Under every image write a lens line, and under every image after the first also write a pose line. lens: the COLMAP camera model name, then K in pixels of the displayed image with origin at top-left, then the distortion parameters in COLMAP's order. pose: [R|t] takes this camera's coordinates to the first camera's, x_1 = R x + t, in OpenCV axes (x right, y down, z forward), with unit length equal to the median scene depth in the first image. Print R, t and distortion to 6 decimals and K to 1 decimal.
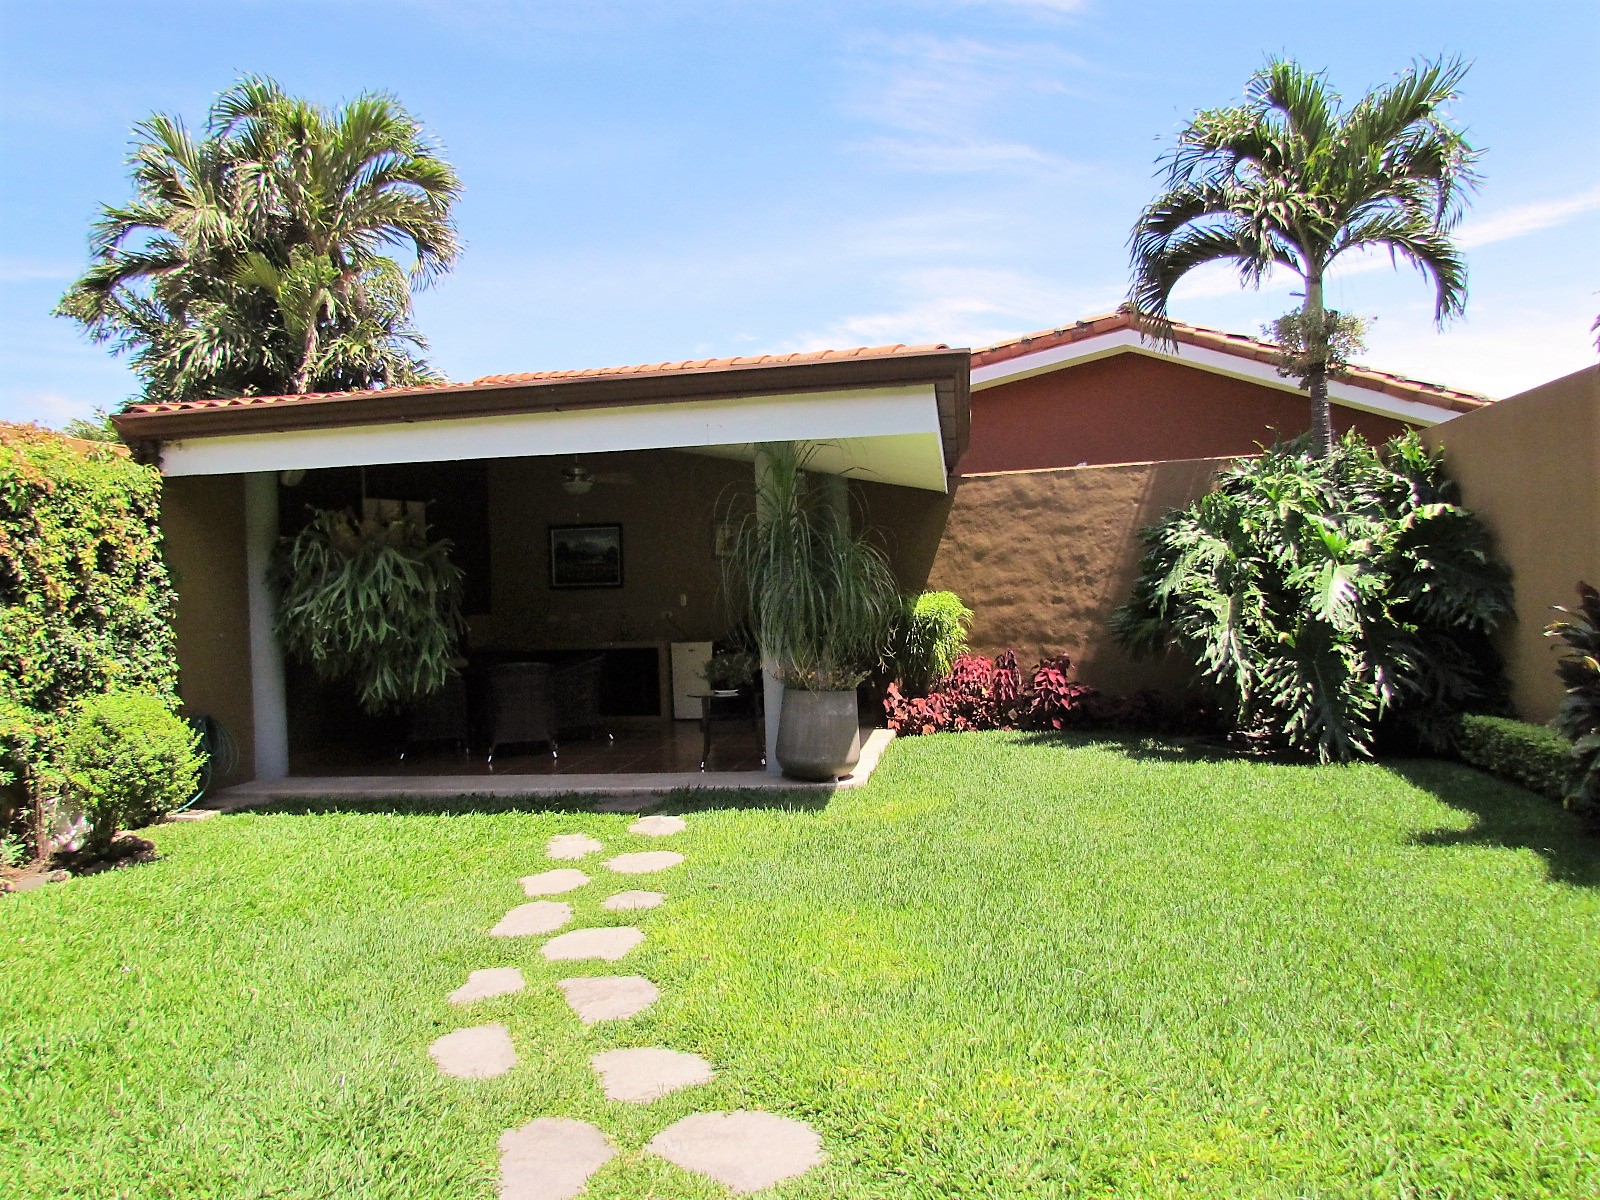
lens RADIAL K [[1138.5, 0, 799.4], [0, 1138.5, 599.0], [0, 0, 1]] dist [-0.002328, -0.000187]
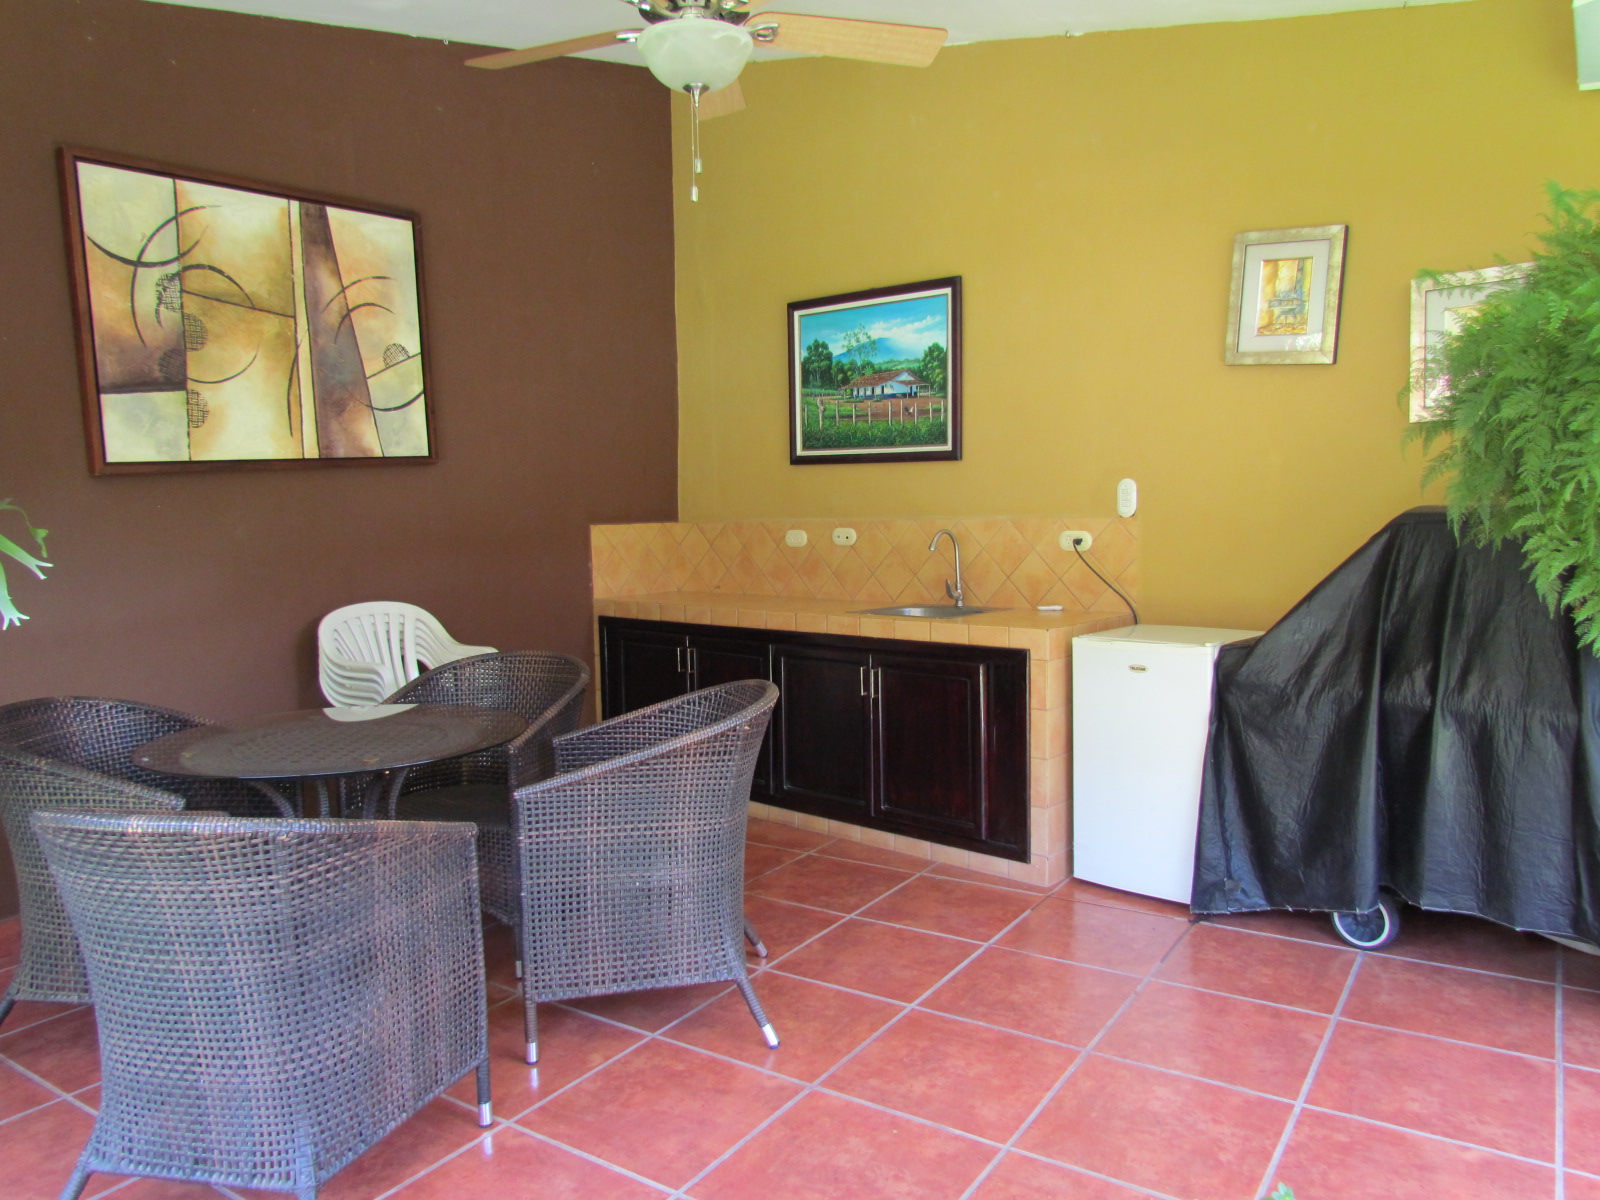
lens RADIAL K [[1138.5, 0, 800.9], [0, 1138.5, 598.5], [0, 0, 1]] dist [-0.002328, -0.000187]
pose [[0.910541, 0.051373, -0.410215, -0.050793], [-0.013631, 0.995440, 0.094408, 0.000640], [0.413194, -0.080371, 0.907089, 0.649840]]
